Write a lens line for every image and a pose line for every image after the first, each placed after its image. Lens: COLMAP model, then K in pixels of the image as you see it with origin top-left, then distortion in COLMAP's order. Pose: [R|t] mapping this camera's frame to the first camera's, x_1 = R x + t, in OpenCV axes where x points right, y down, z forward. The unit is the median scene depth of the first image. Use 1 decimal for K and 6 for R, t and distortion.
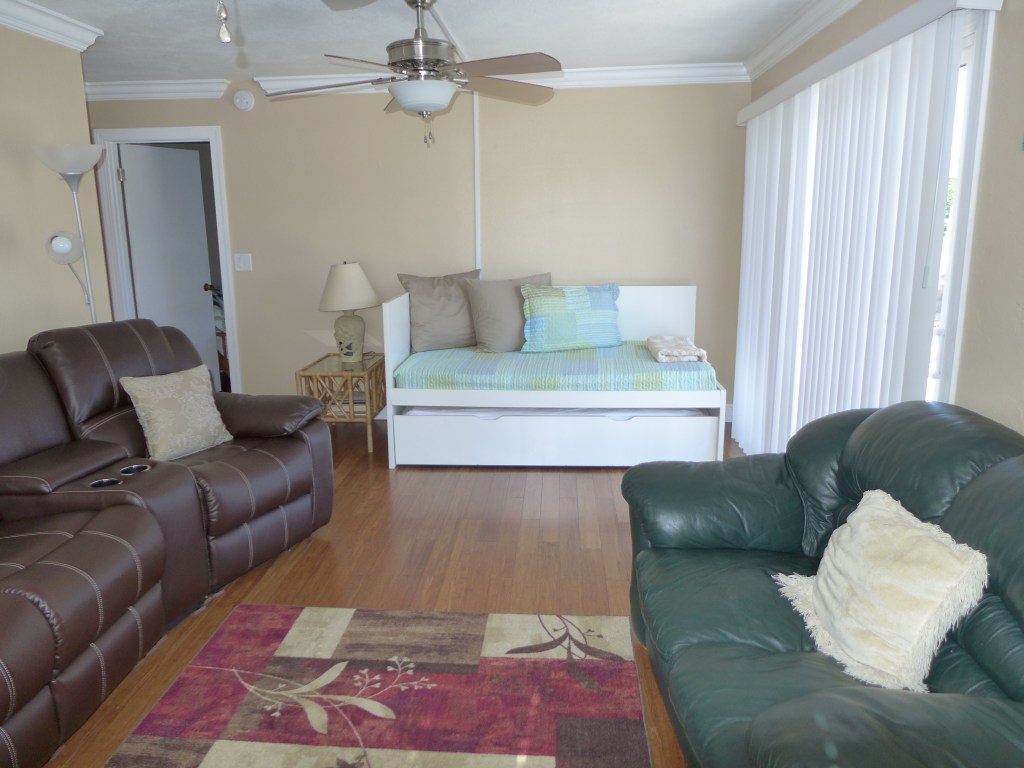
lens RADIAL K [[738.7, 0, 512.6], [0, 738.7, 379.7], [0, 0, 1]] dist [-0.043434, 0.014967]
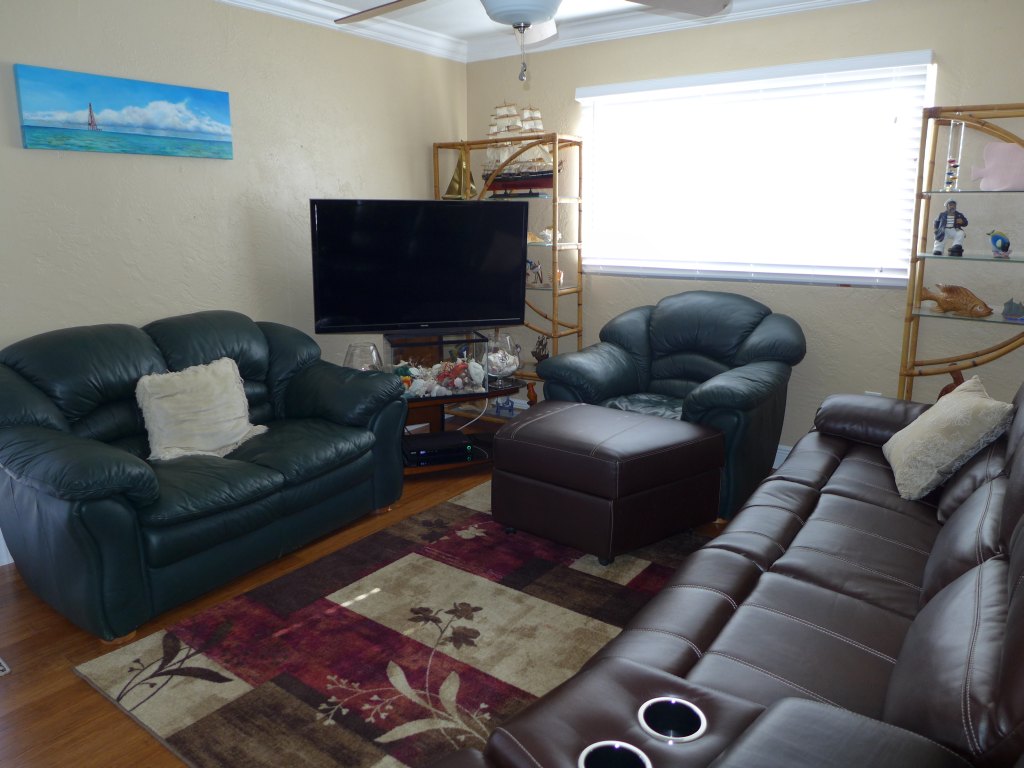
lens RADIAL K [[738.7, 0, 506.3], [0, 738.7, 380.4], [0, 0, 1]] dist [-0.043434, 0.014967]
pose [[-0.837104, -0.105351, 0.536804, -0.742168], [0.127125, 0.916954, 0.378199, -0.251467], [-0.532068, 0.384834, -0.754193, 1.407325]]
